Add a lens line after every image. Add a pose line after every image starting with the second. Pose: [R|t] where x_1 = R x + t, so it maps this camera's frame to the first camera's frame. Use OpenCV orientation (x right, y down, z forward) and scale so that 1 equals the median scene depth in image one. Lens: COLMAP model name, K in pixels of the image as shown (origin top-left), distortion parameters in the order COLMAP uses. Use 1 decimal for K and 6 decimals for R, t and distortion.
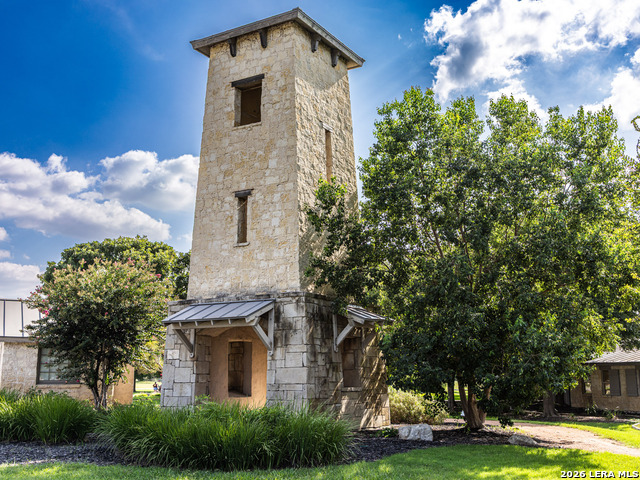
lens RADIAL K [[715.2, 0, 320.0], [0, 715.2, 240.0], [0, 0, 1]] dist [0.001361, -0.007835]
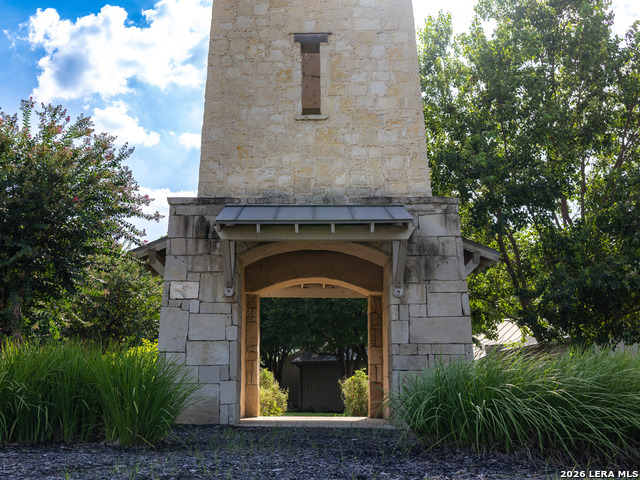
lens RADIAL K [[724.6, 0, 287.8], [0, 724.6, 239.3], [0, 0, 1]] dist [0.009604, 0.005634]
pose [[0.880480, 0.108993, 0.461383, -0.394558], [-0.099893, 0.994017, -0.044186, 0.136272], [-0.463439, -0.007184, 0.886100, 0.461440]]
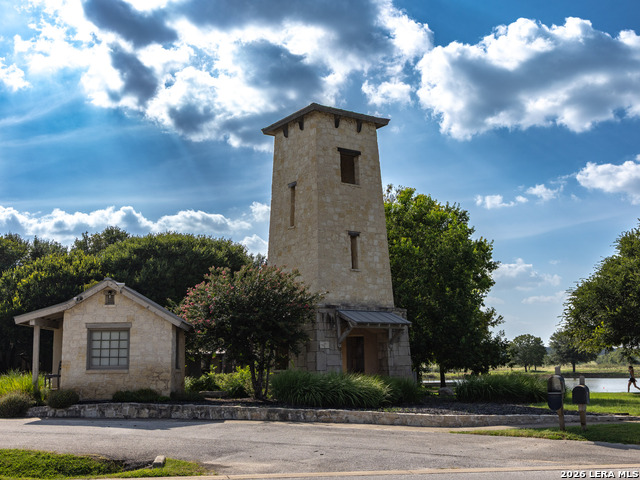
lens RADIAL K [[792.8, 0, 285.6], [0, 792.8, 240.5], [0, 0, 1]] dist [-0.011755, -0.043999]
pose [[0.424737, 0.143180, 0.893923, -1.583325], [-0.164331, 0.983204, -0.079400, 0.096309], [-0.890277, -0.113175, 0.441132, 0.425639]]
